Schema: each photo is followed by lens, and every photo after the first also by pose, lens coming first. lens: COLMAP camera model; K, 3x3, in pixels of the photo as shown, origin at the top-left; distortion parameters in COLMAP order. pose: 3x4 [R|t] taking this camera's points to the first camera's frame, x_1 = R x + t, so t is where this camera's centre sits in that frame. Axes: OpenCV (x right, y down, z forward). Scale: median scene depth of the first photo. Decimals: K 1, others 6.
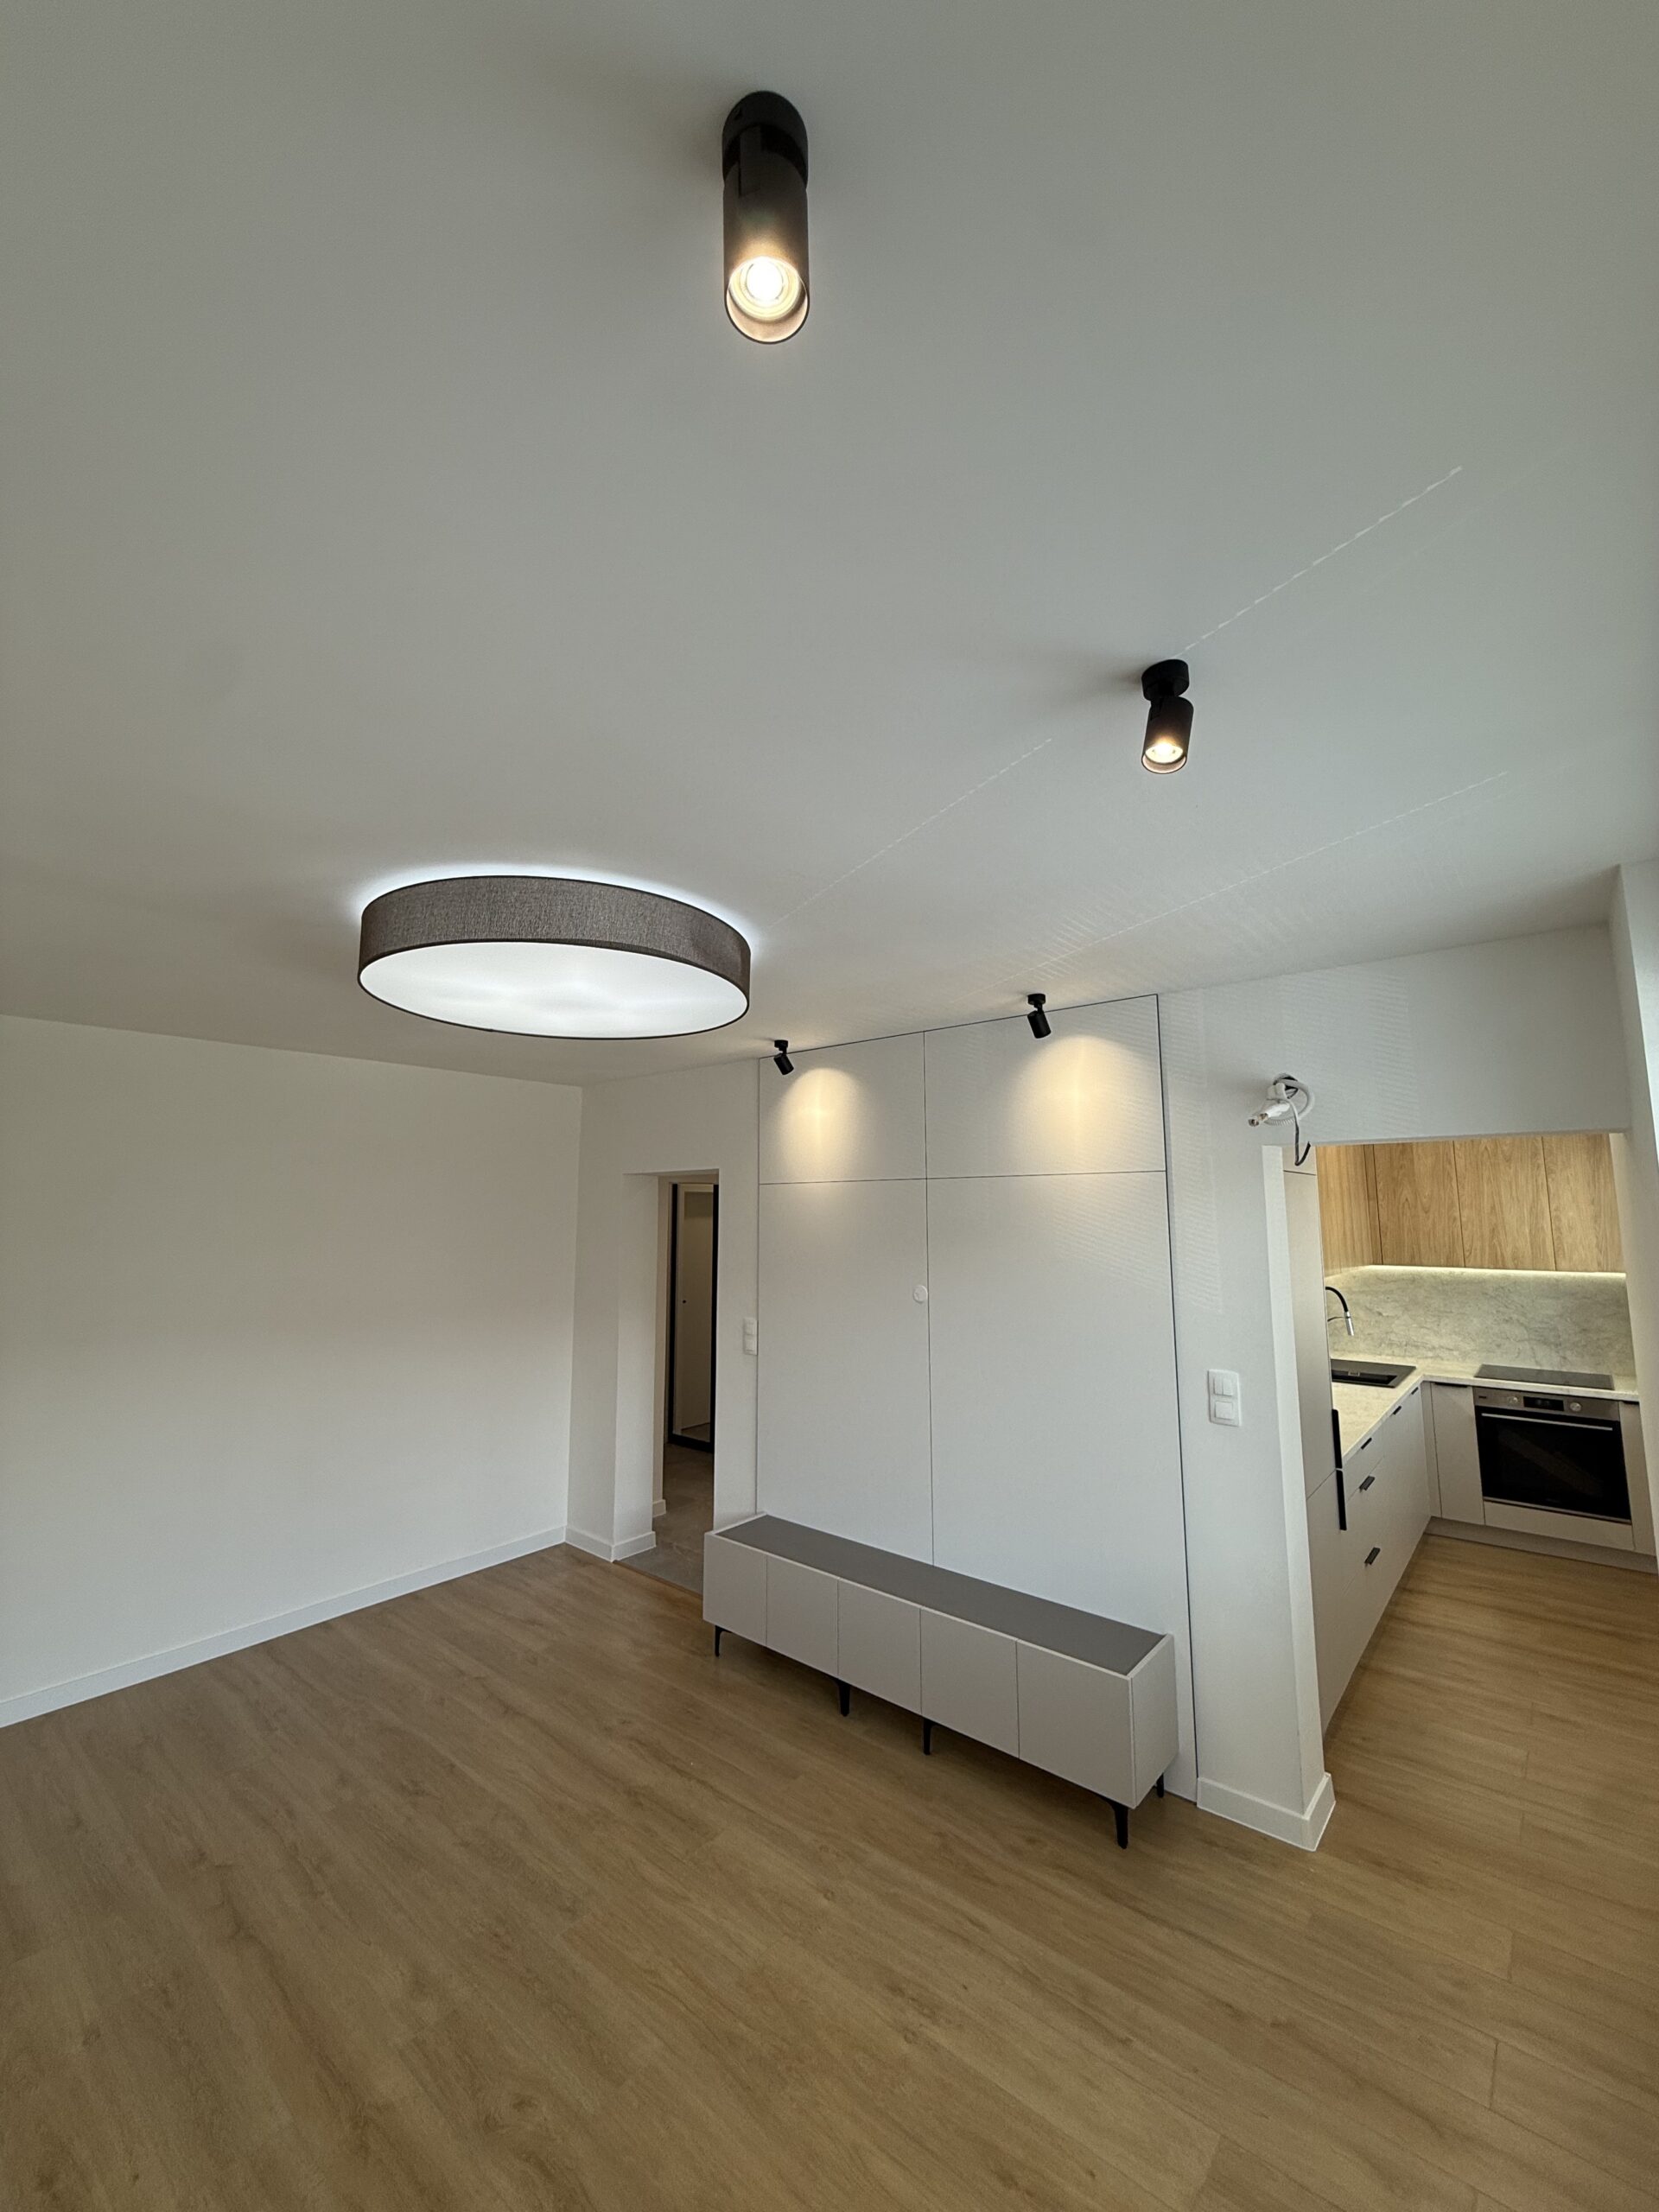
lens RADIAL K [[881.7, 0, 830.5], [0, 881.7, 1098.6], [0, 0, 1]] dist [-0.001785, -0.000812]
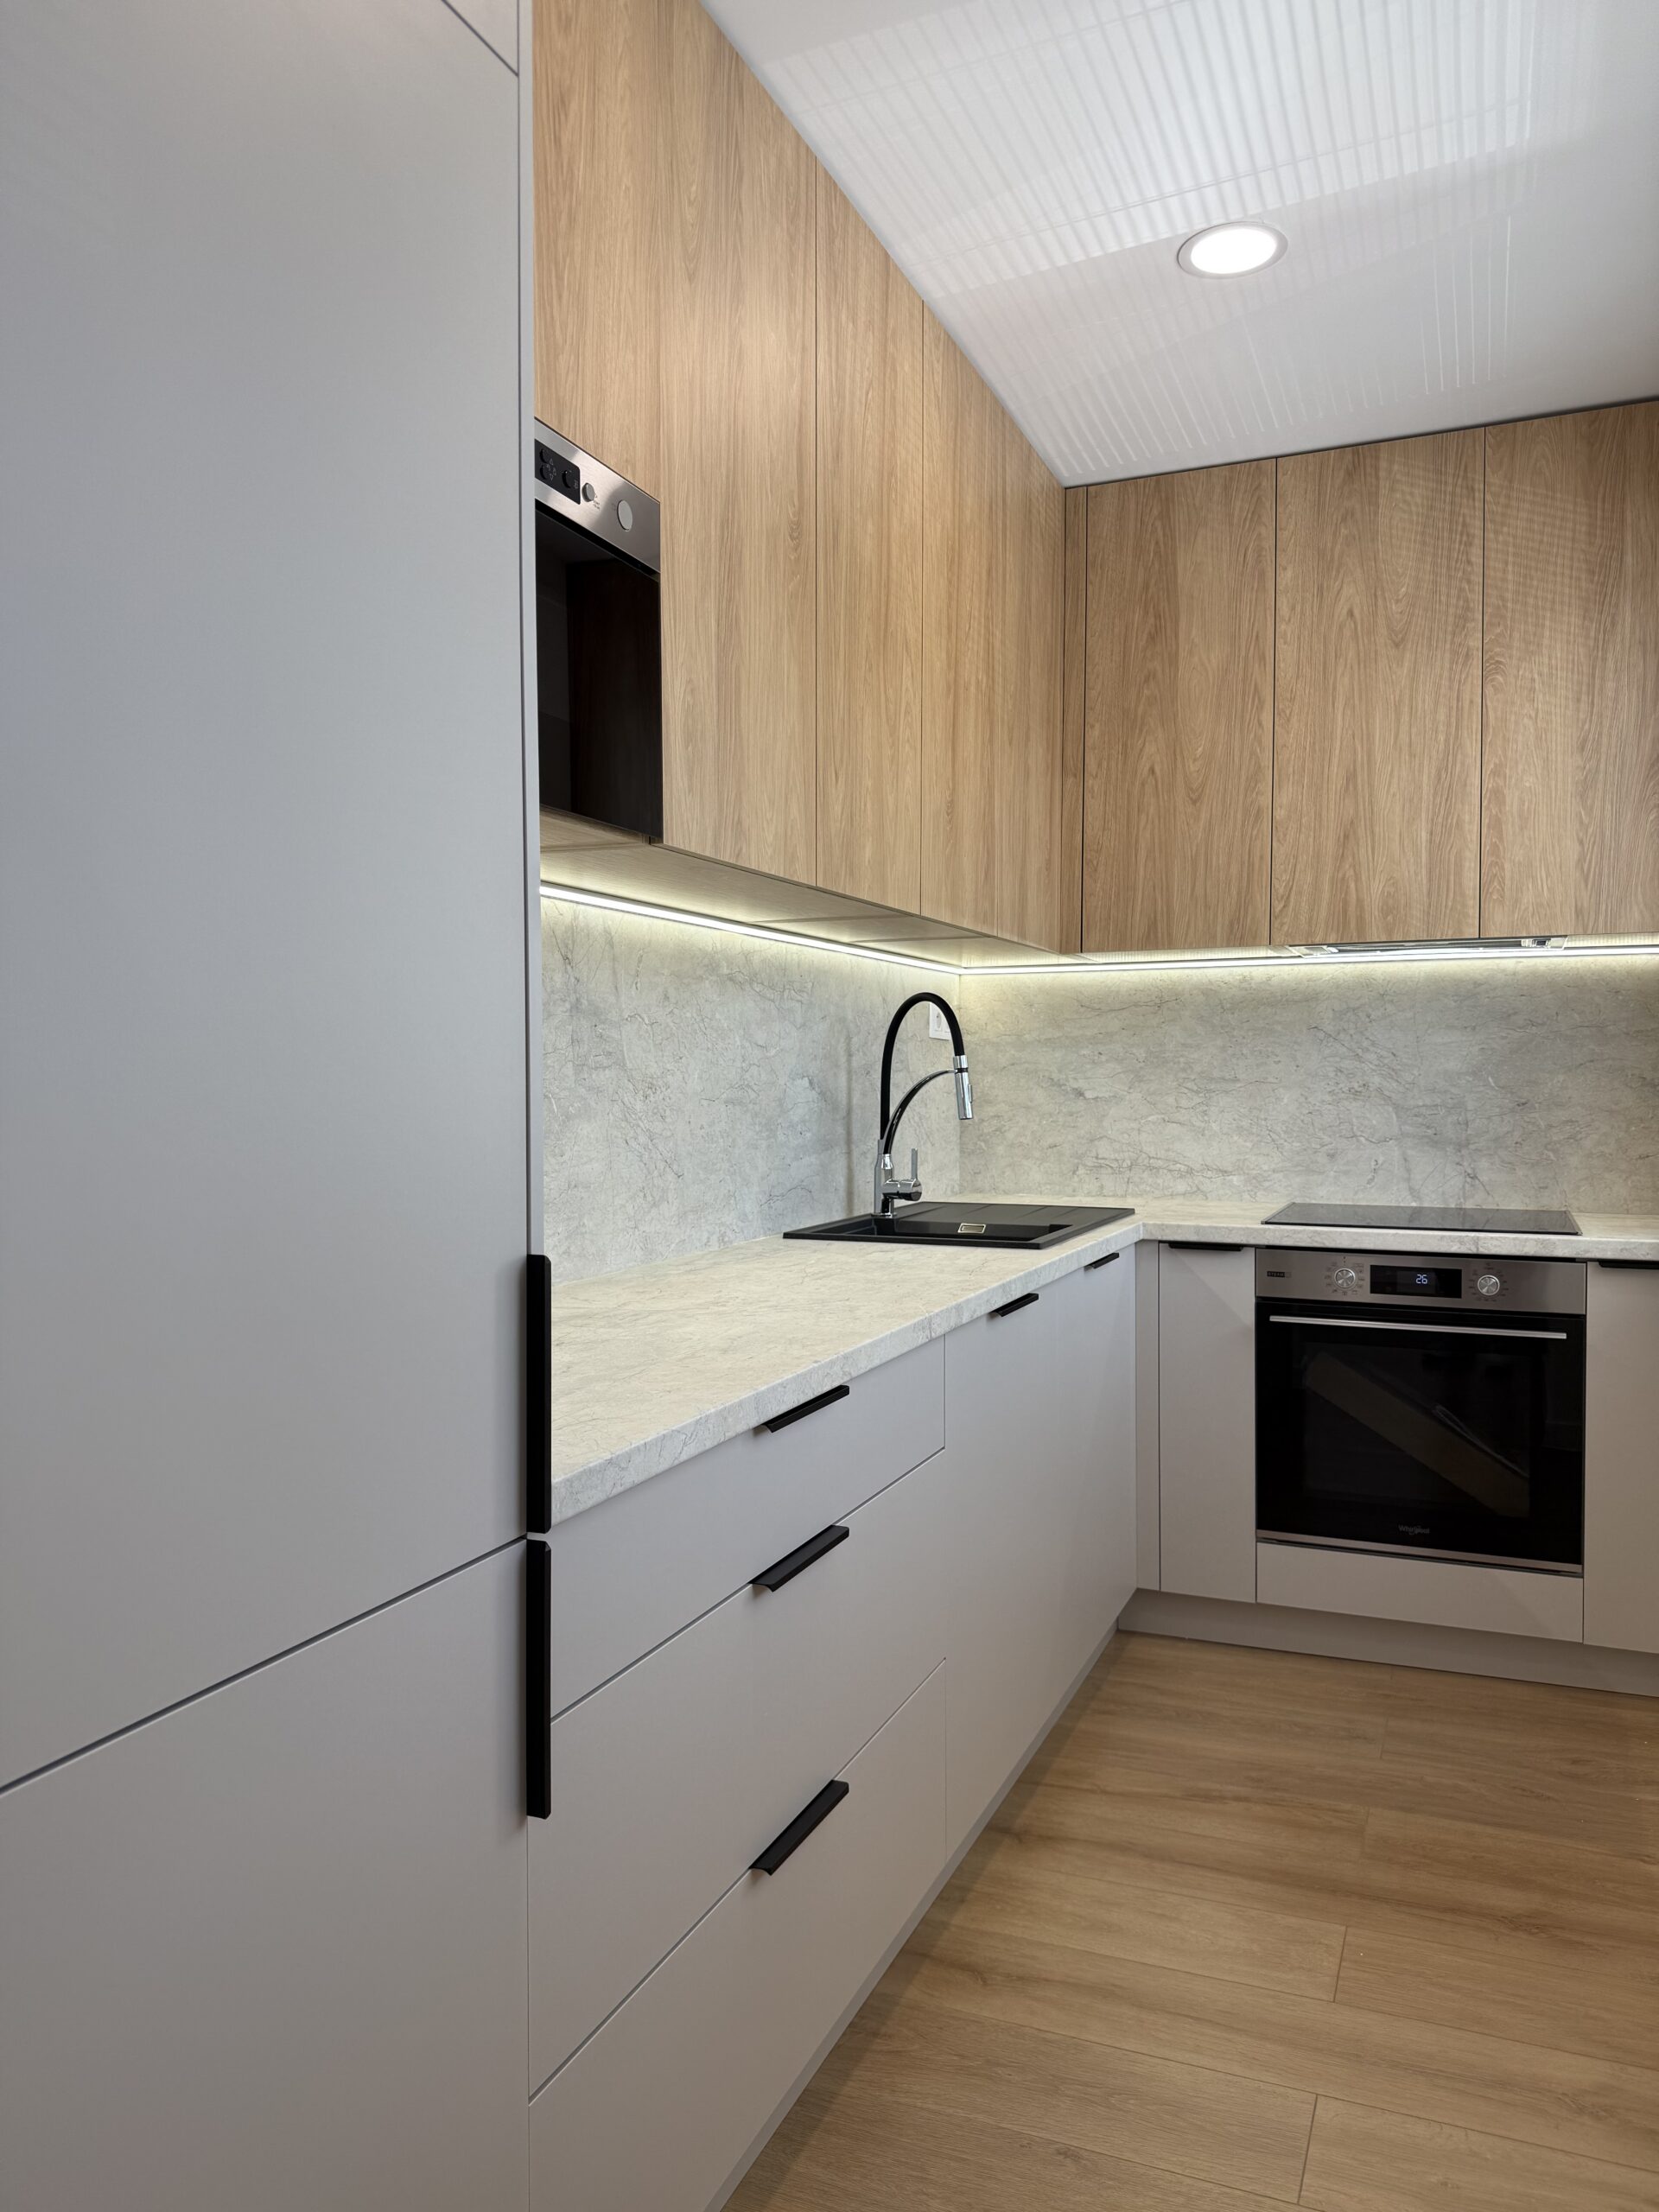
lens RADIAL K [[1569.7, 0, 817.6], [0, 1569.7, 1114.4], [0, 0, 1]] dist [0.040114, -0.040091]
pose [[0.955380, -0.007234, 0.295290, 0.356967], [-0.038792, 0.987969, 0.149711, 0.179134], [-0.292820, -0.154485, 0.943605, 0.437316]]
